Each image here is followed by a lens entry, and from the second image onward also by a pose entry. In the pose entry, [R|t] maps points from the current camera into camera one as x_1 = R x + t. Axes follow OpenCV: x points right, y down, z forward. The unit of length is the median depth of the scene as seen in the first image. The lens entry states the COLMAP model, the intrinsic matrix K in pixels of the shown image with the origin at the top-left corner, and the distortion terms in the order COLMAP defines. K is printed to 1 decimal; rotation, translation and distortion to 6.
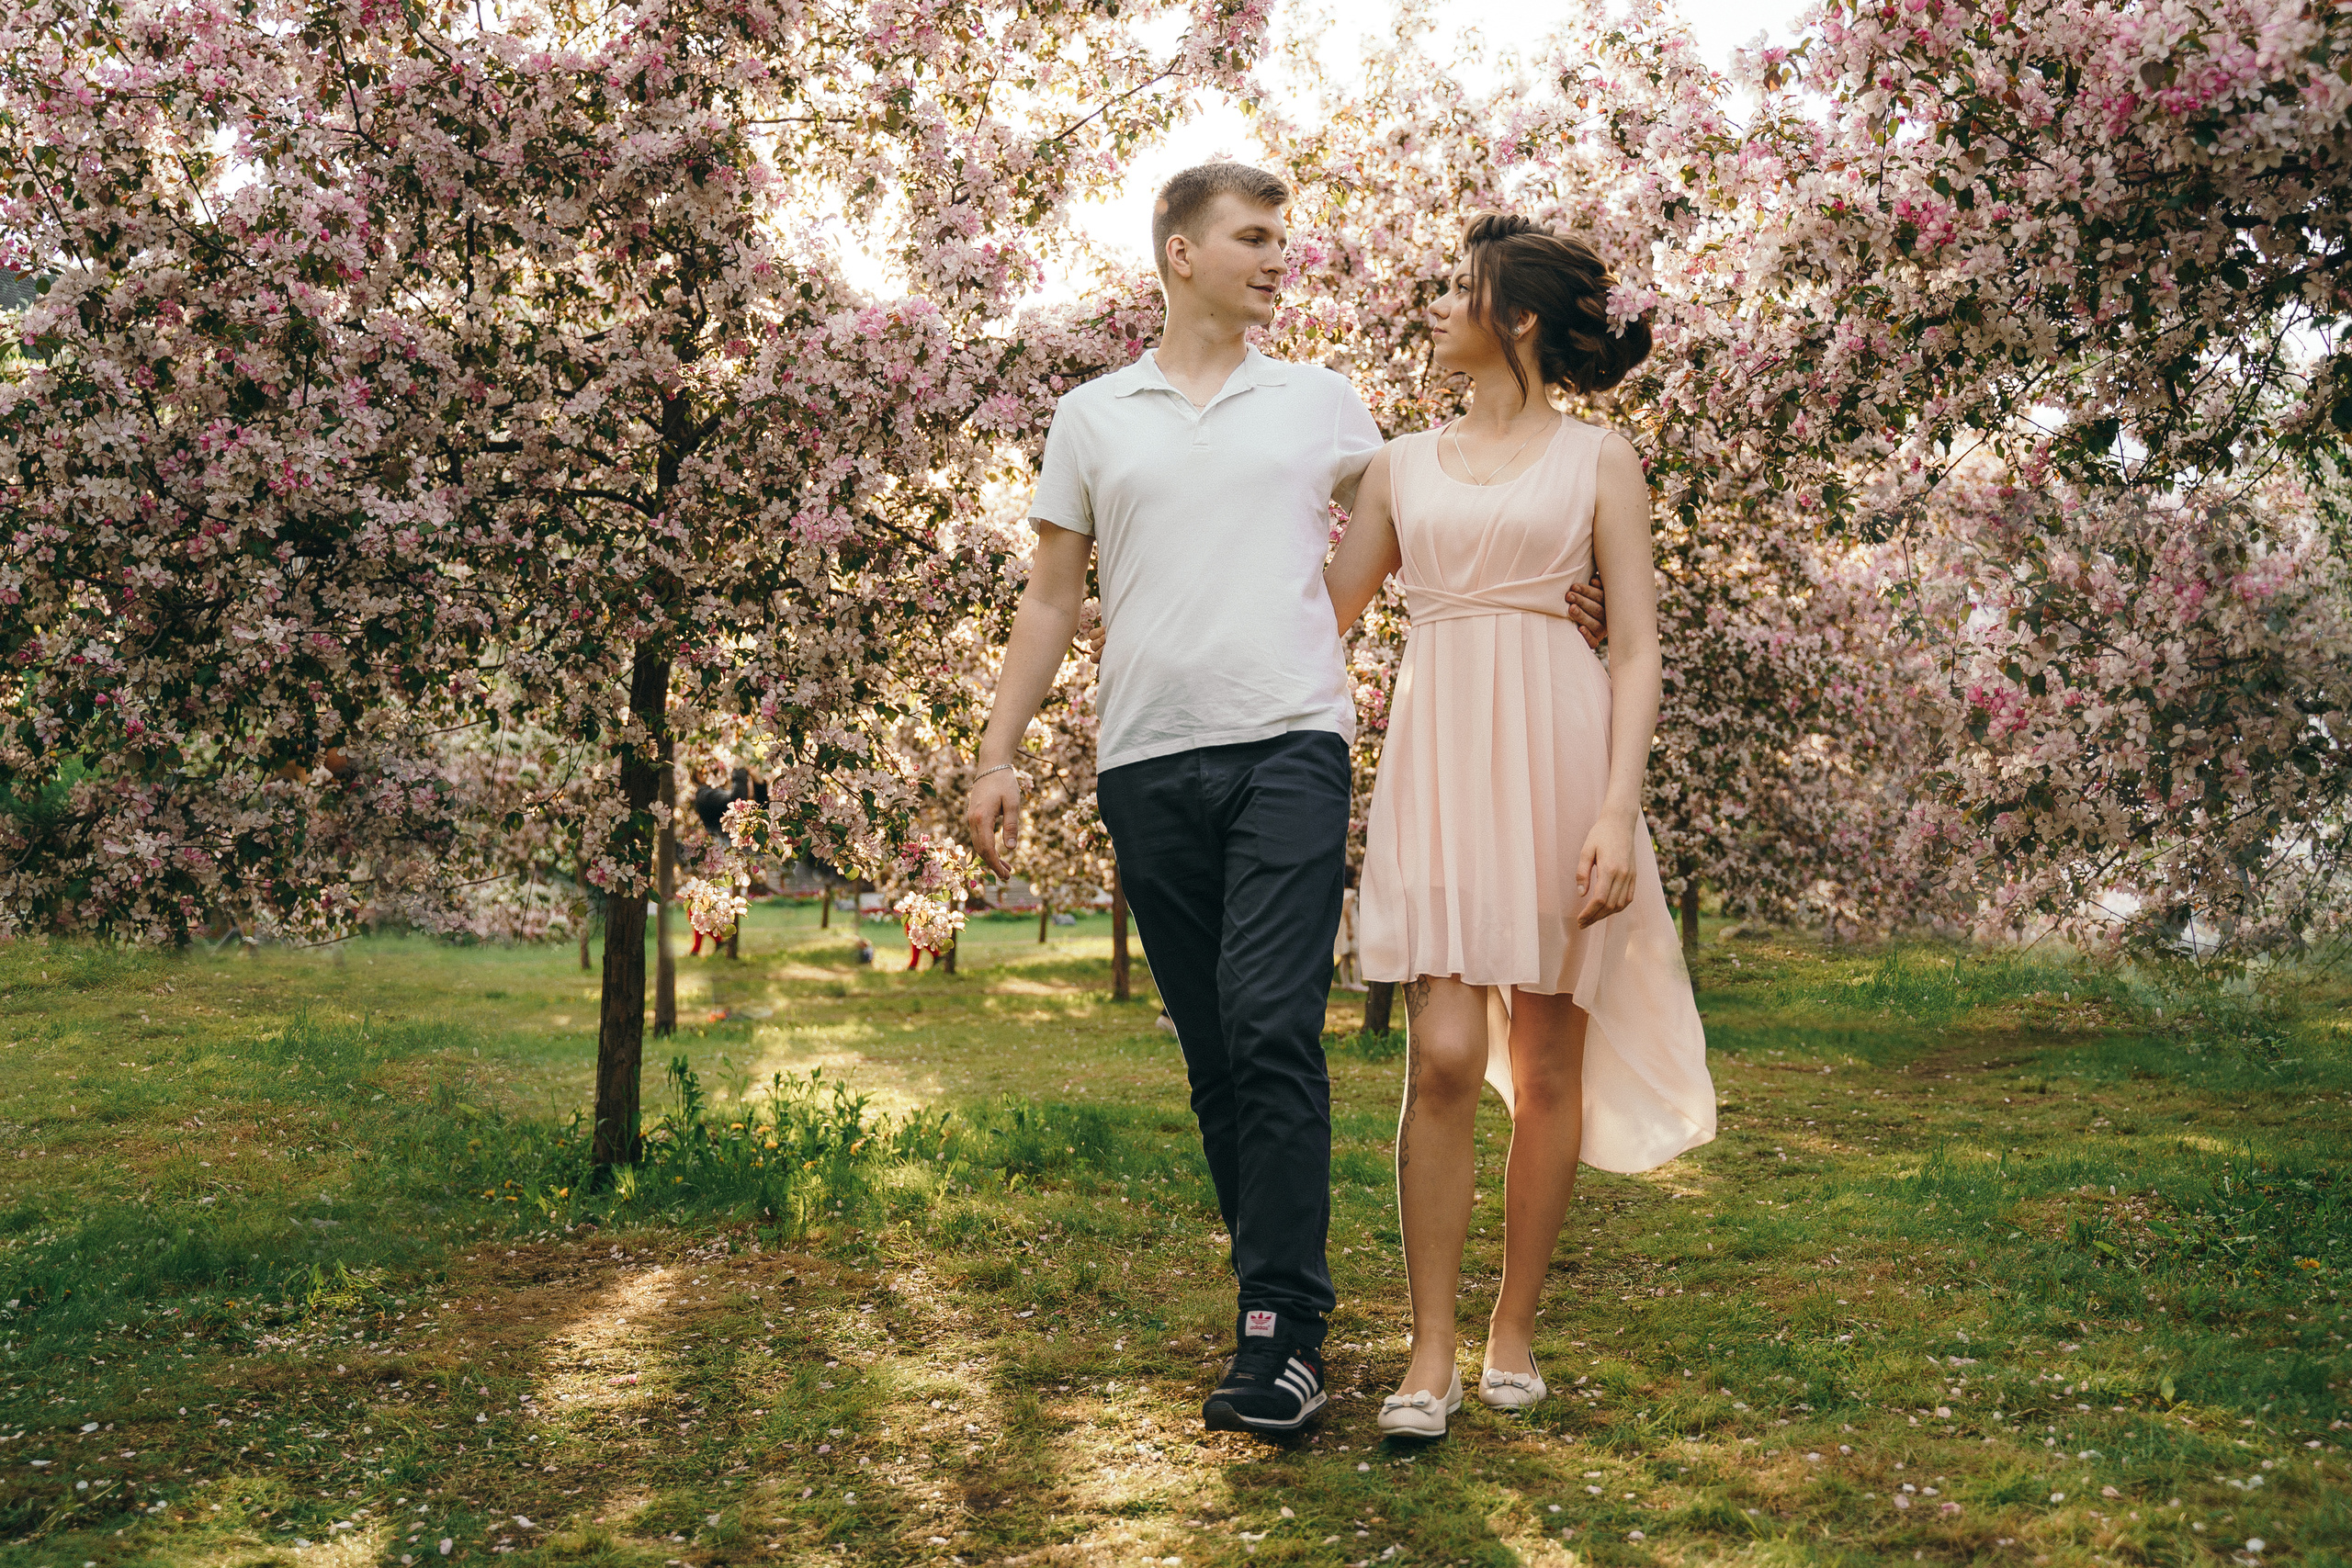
lens RADIAL K [[2282.7, 0, 1176.0], [0, 2282.7, 784.0], [0, 0, 1]] dist [0.008492, 0.005607]
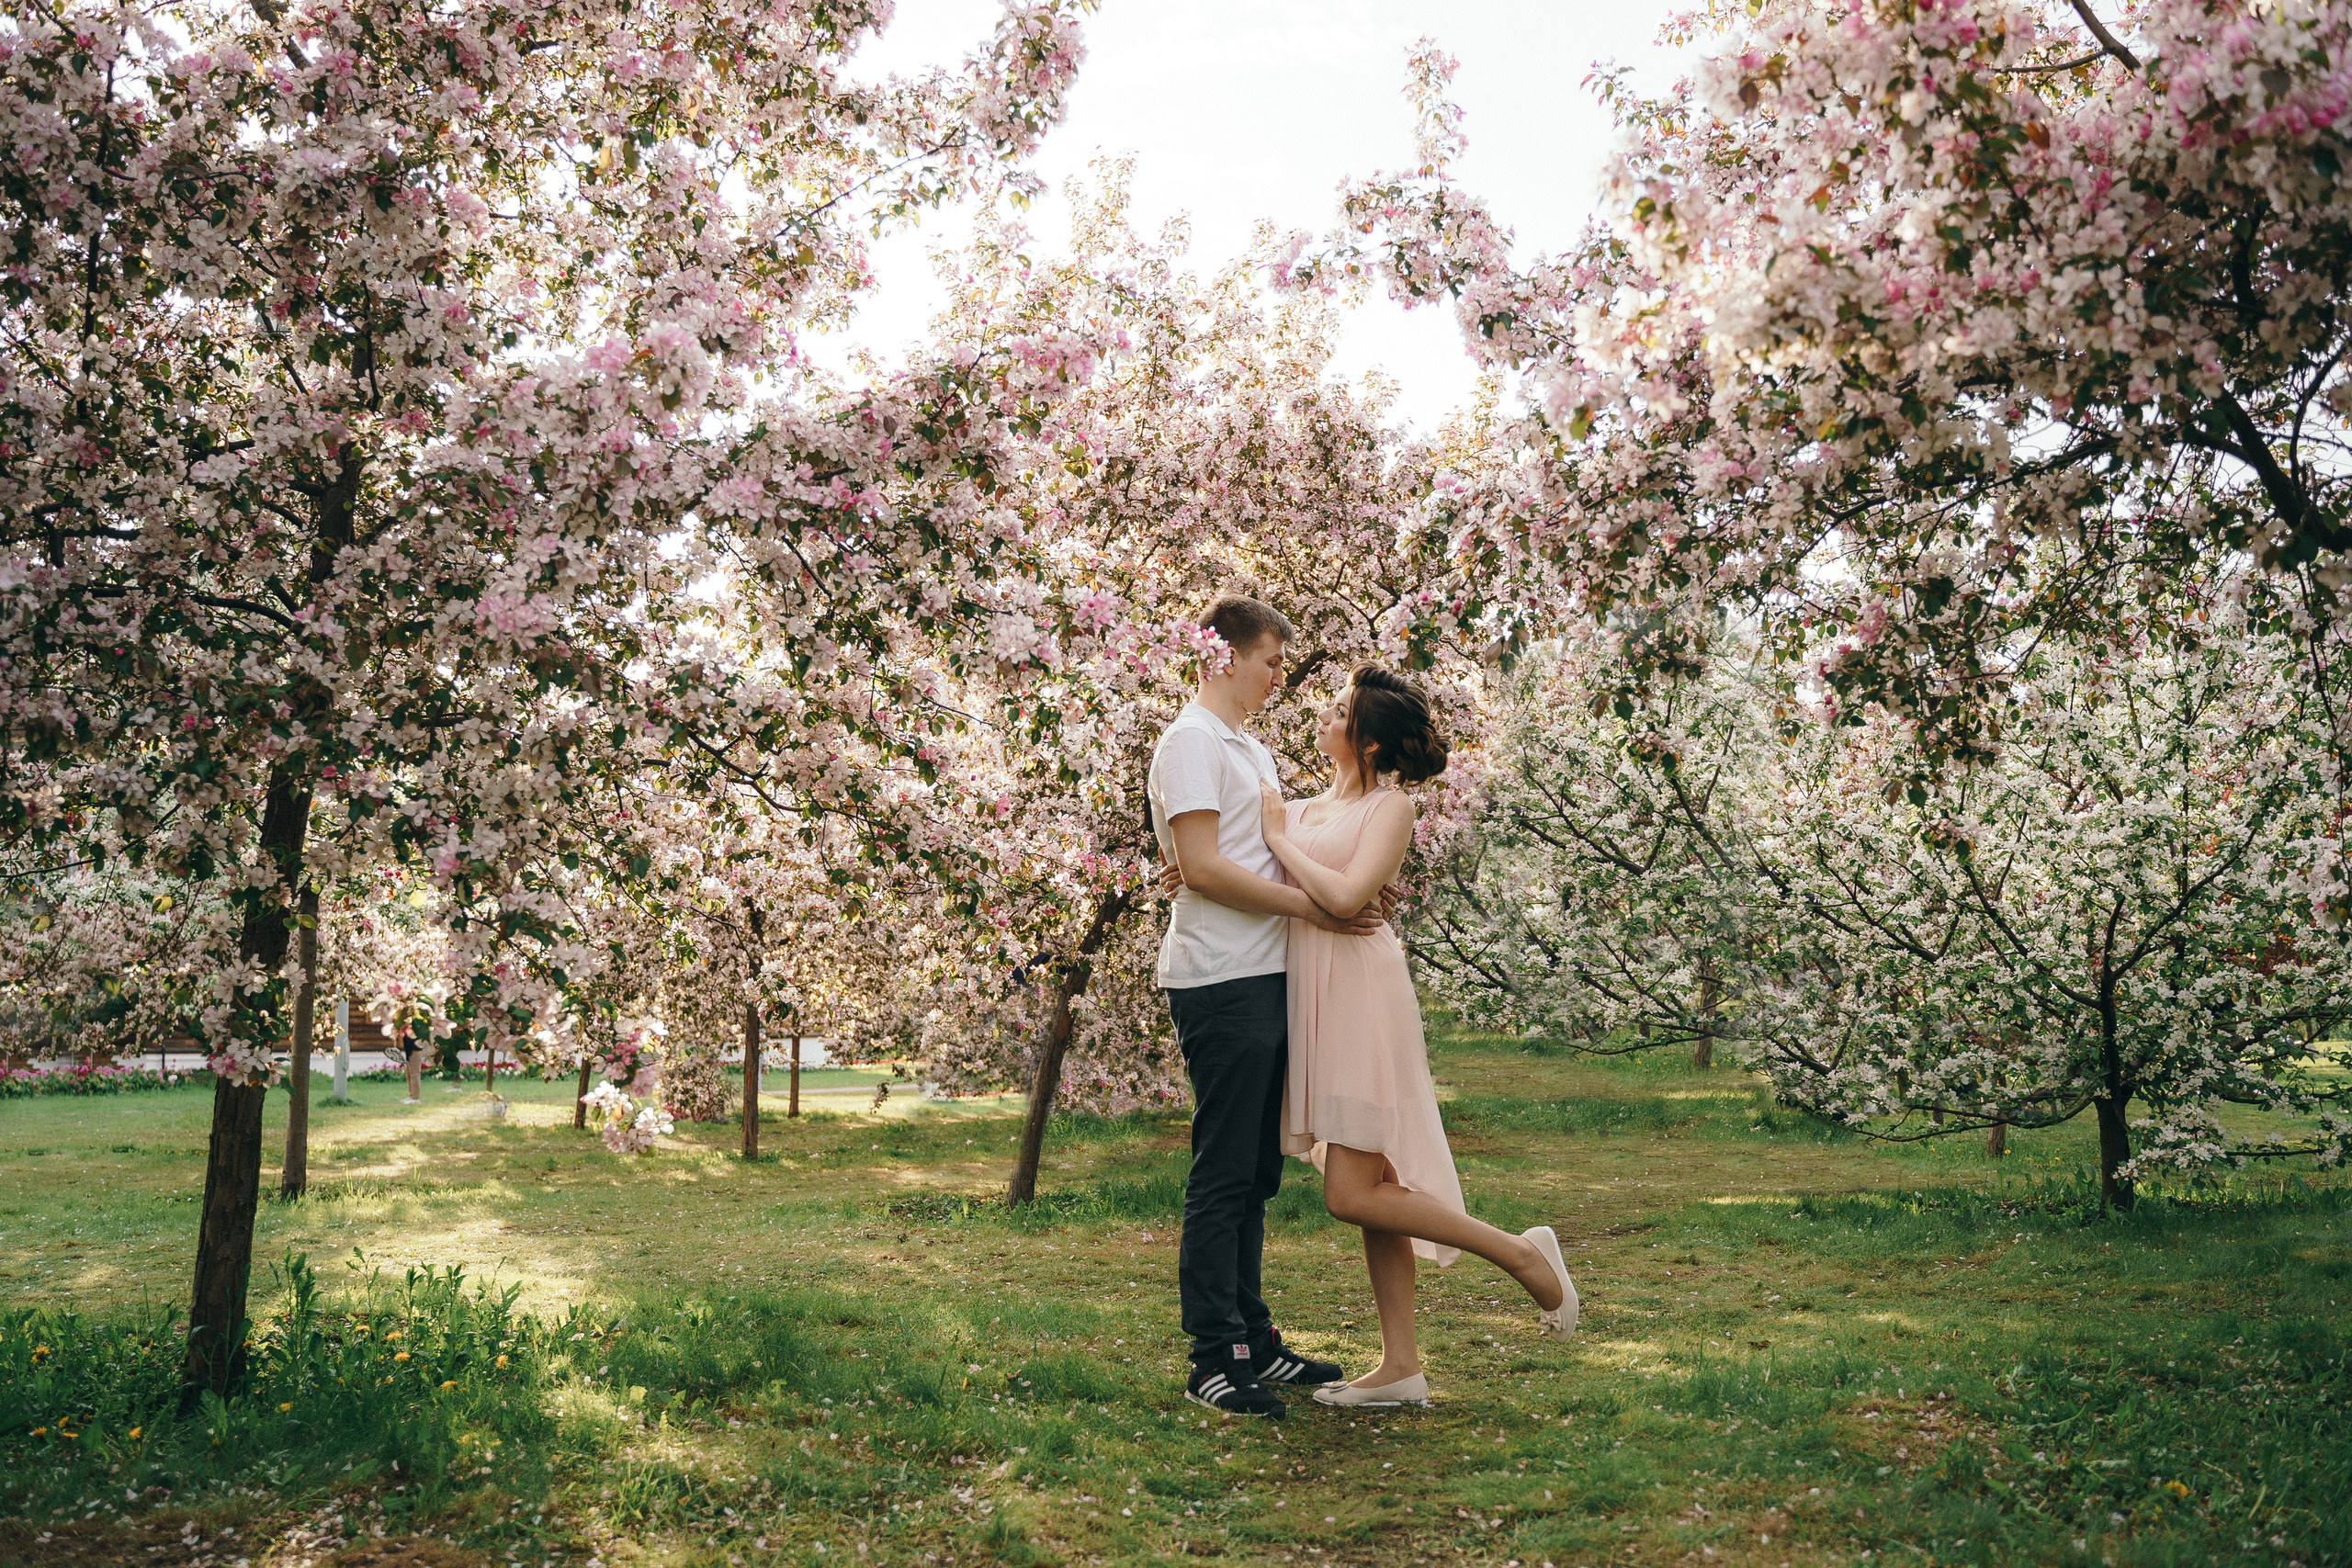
lens RADIAL K [[2050.0, 0, 1173.9], [0, 2050.0, 740.9], [0, 0, 1]] dist [-0.095005, 0.191407]
pose [[0.983844, 0.035378, 0.175495, -0.045200], [-0.016655, 0.994116, -0.107033, 0.002686], [-0.178249, 0.102381, 0.978645, 0.232537]]
